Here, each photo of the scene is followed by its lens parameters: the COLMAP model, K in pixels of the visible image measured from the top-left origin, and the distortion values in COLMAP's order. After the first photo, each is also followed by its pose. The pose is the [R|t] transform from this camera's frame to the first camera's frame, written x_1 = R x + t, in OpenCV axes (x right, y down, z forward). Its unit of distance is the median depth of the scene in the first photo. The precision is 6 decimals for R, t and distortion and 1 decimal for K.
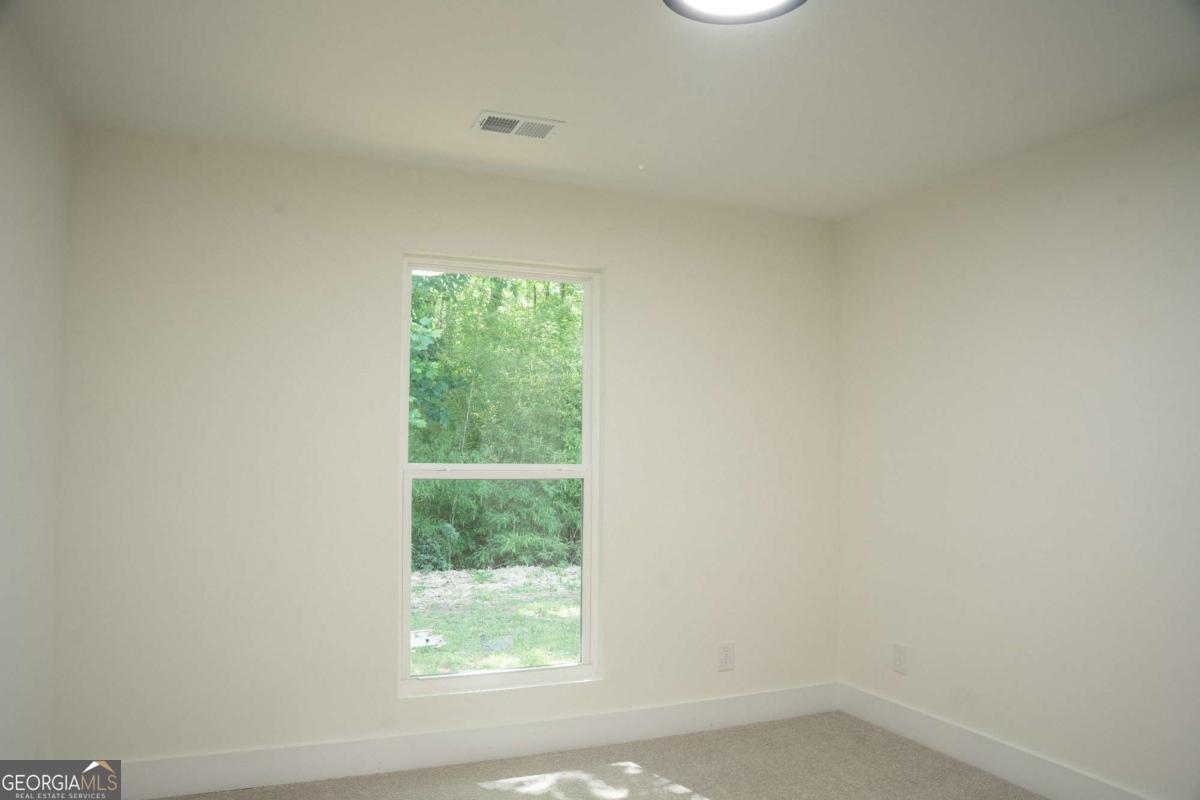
lens RADIAL K [[848.1, 0, 596.1], [0, 848.1, 396.9], [0, 0, 1]] dist [-0.137471, 0.101371]
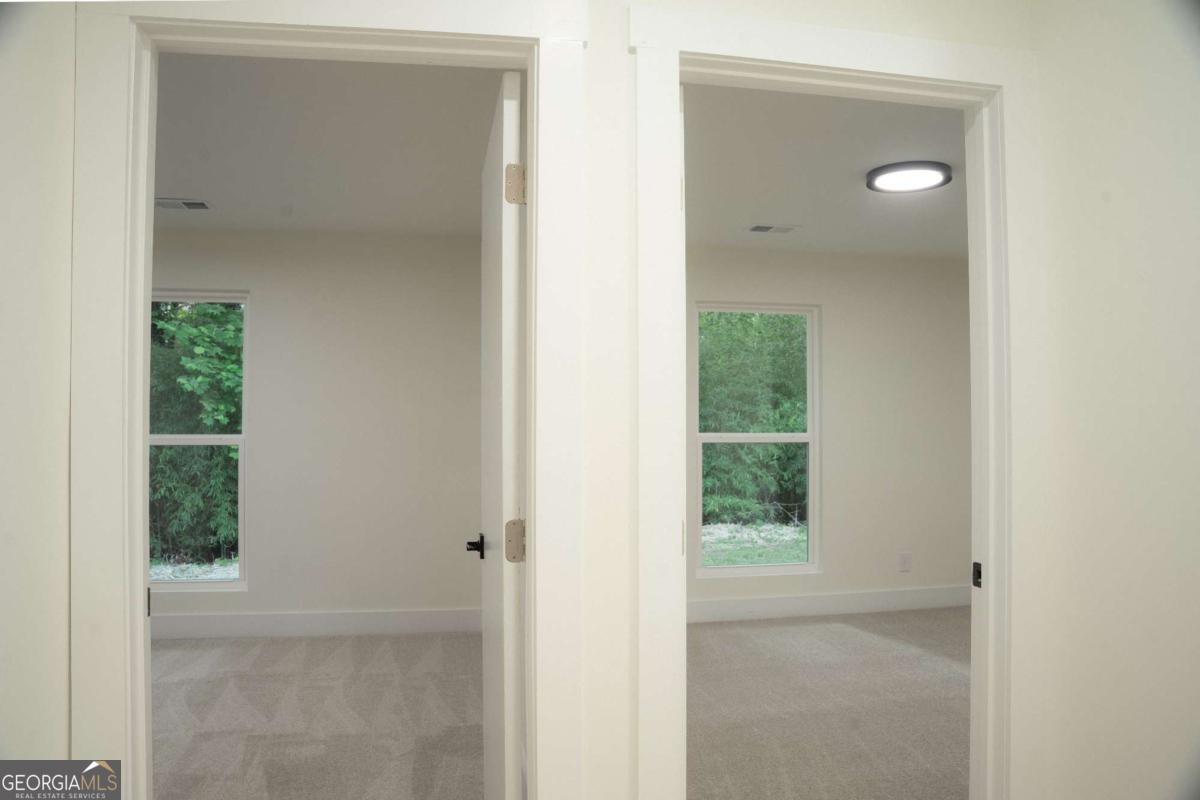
lens RADIAL K [[848.1, 0, 596.1], [0, 848.1, 396.9], [0, 0, 1]] dist [-0.137471, 0.101371]
pose [[0.979943, -0.012183, -0.198906, -0.027031], [0.018117, 0.999443, 0.028043, -0.010832], [0.198453, -0.031085, 0.979617, -0.173468]]
